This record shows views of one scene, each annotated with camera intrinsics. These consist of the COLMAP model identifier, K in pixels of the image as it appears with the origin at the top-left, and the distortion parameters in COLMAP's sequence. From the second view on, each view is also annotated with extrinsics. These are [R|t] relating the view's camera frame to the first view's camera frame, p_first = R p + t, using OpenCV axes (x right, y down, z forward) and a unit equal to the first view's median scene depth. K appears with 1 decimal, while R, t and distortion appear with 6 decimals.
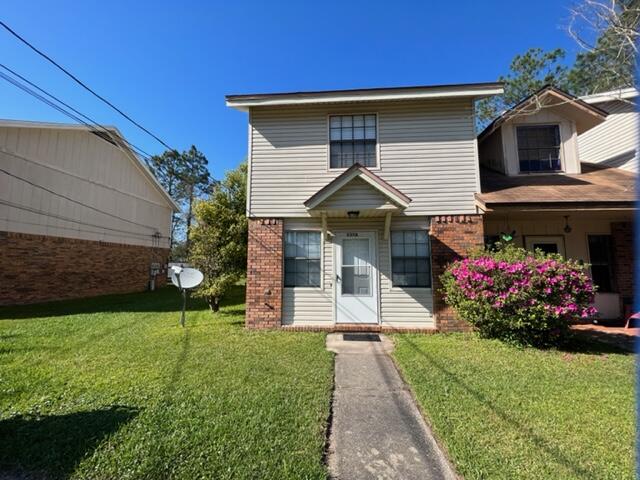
lens RADIAL K [[256.2, 0, 320.0], [0, 256.2, 240.0], [0, 0, 1]] dist [0.000007, 0.000184]
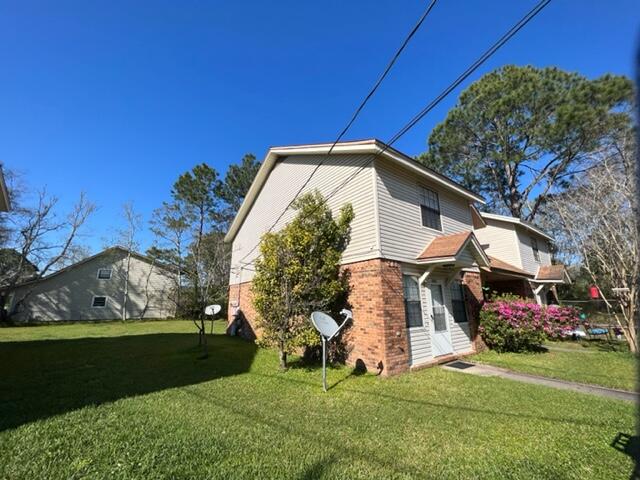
lens RADIAL K [[256.2, 0, 320.0], [0, 256.2, 240.0], [0, 0, 1]] dist [0.000007, 0.000184]
pose [[0.760979, 0.152781, 0.630531, -1.128048], [-0.060270, 0.984321, -0.165767, 0.022818], [-0.645971, 0.088143, 0.758256, 0.397239]]
